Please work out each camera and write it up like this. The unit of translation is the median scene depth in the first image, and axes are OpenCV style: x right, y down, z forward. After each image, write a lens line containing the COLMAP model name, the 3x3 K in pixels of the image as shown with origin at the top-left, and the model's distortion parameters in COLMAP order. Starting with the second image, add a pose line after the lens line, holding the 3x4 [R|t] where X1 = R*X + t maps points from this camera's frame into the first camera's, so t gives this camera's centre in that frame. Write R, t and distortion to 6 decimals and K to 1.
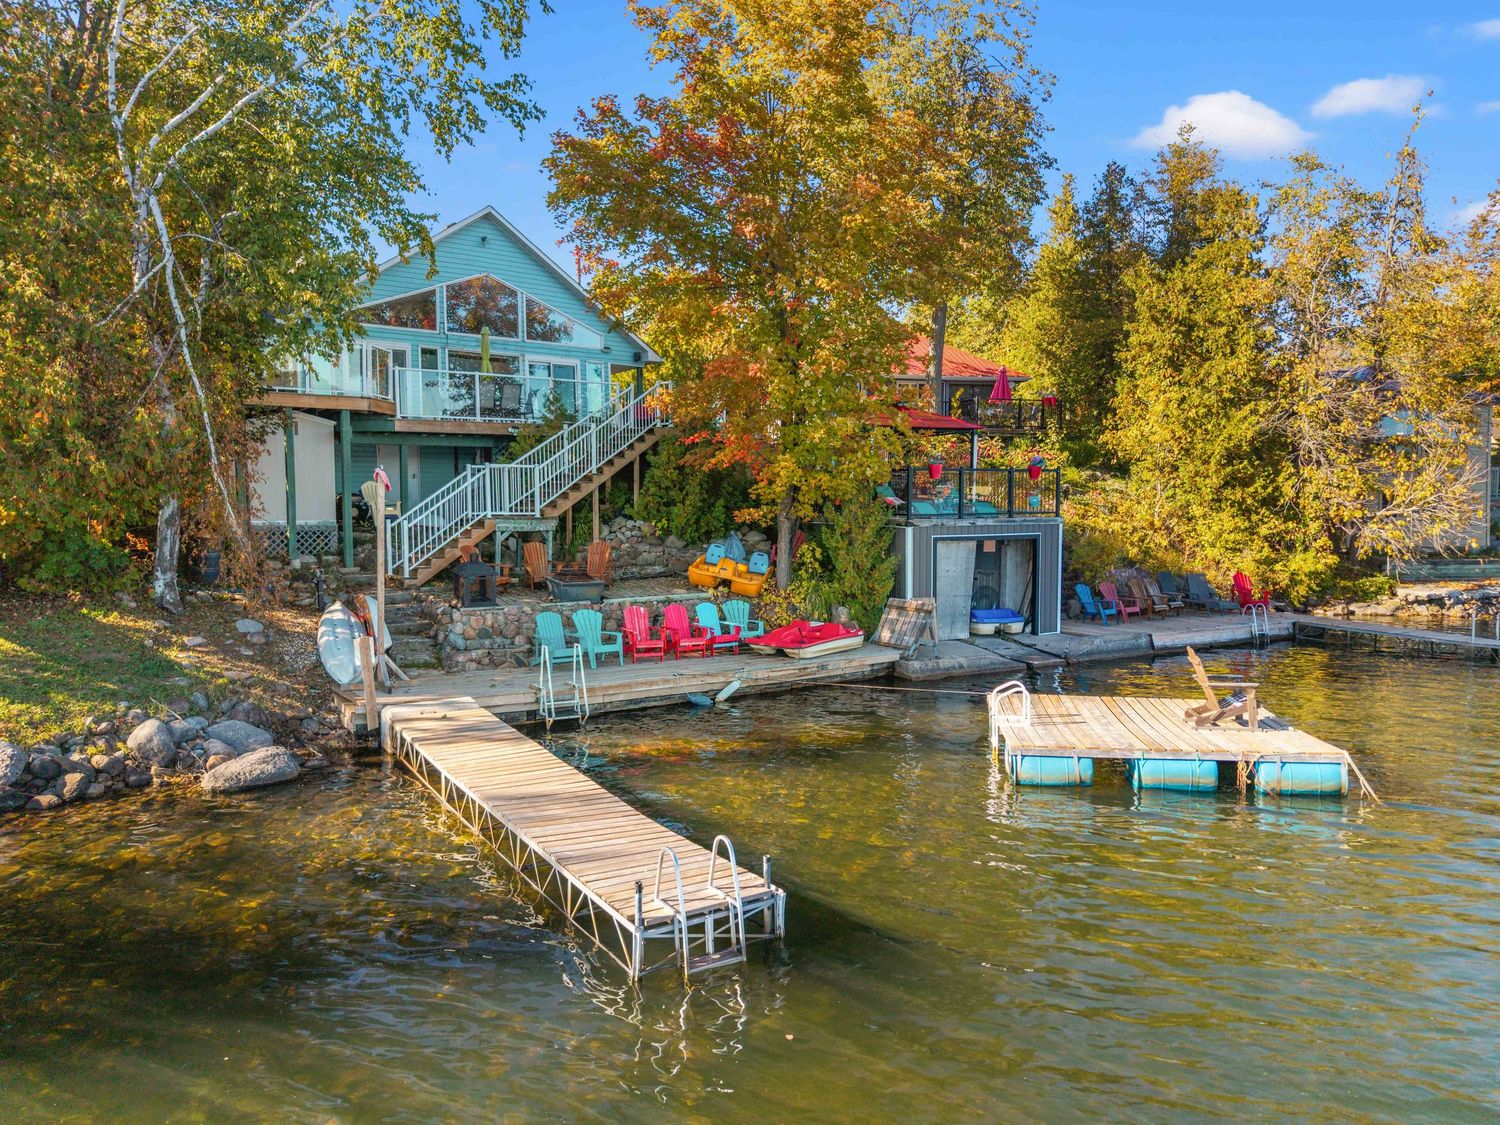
lens RADIAL K [[1012.3, 0, 735.9], [0, 1012.3, 567.7], [0, 0, 1]] dist [0.027288, -0.026706]
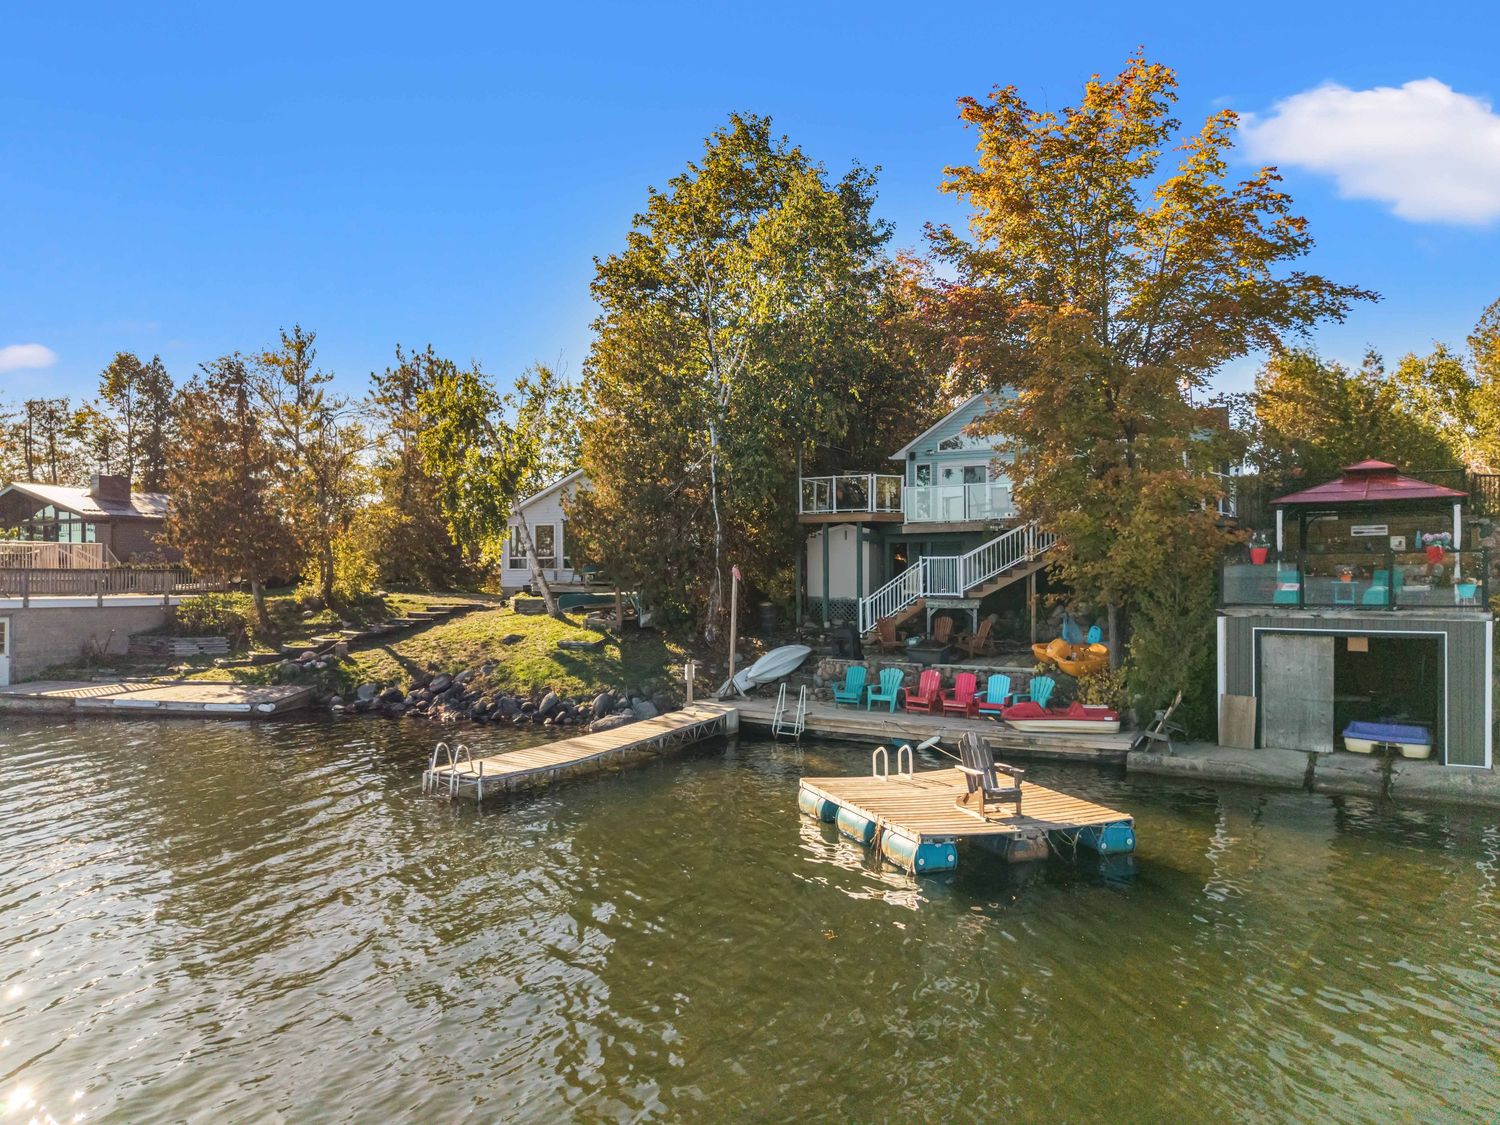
lens RADIAL K [[1012.3, 0, 738.4], [0, 1012.3, 573.0], [0, 0, 1]] dist [0.027288, -0.026706]
pose [[0.461271, 0.000268, -0.887259, 0.918361], [-0.055173, 0.998073, -0.028381, -0.033995], [0.885542, 0.062044, 0.460398, 0.198239]]
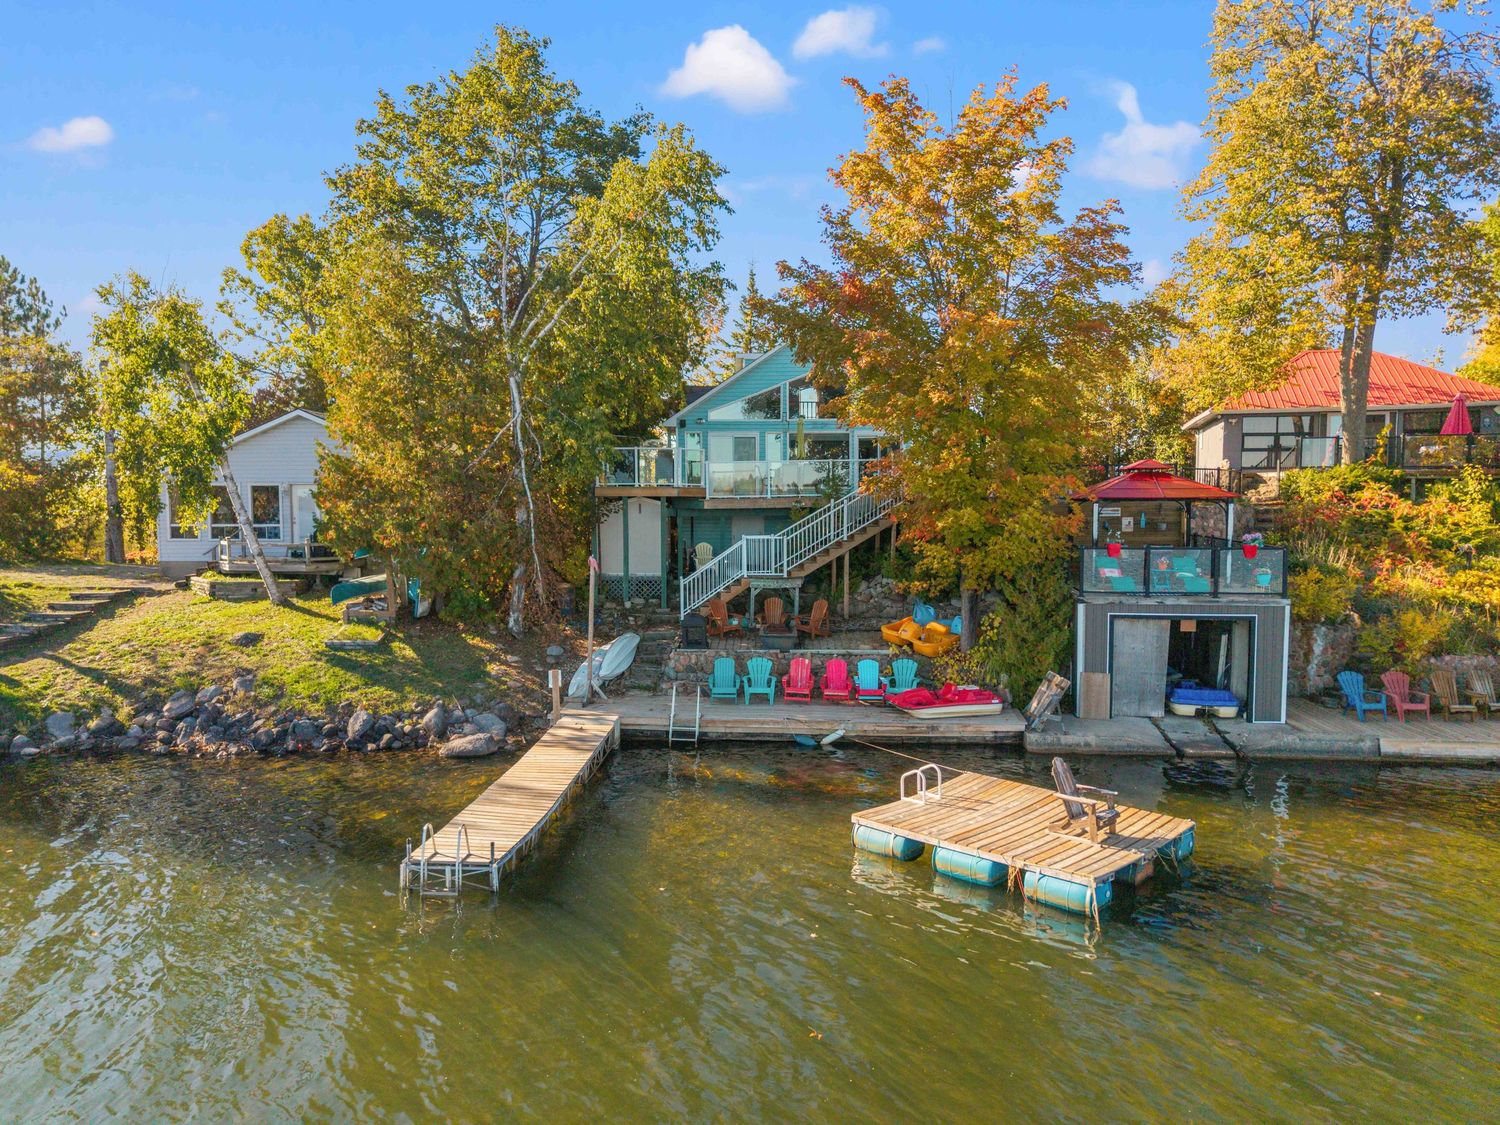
lens RADIAL K [[1012.3, 0, 734.6], [0, 1012.3, 552.2], [0, 0, 1]] dist [0.027288, -0.026706]
pose [[0.803637, 0.032642, -0.594223, 0.582023], [-0.036980, 0.999304, 0.004882, -0.098166], [0.593969, 0.018051, 0.804285, -0.064679]]
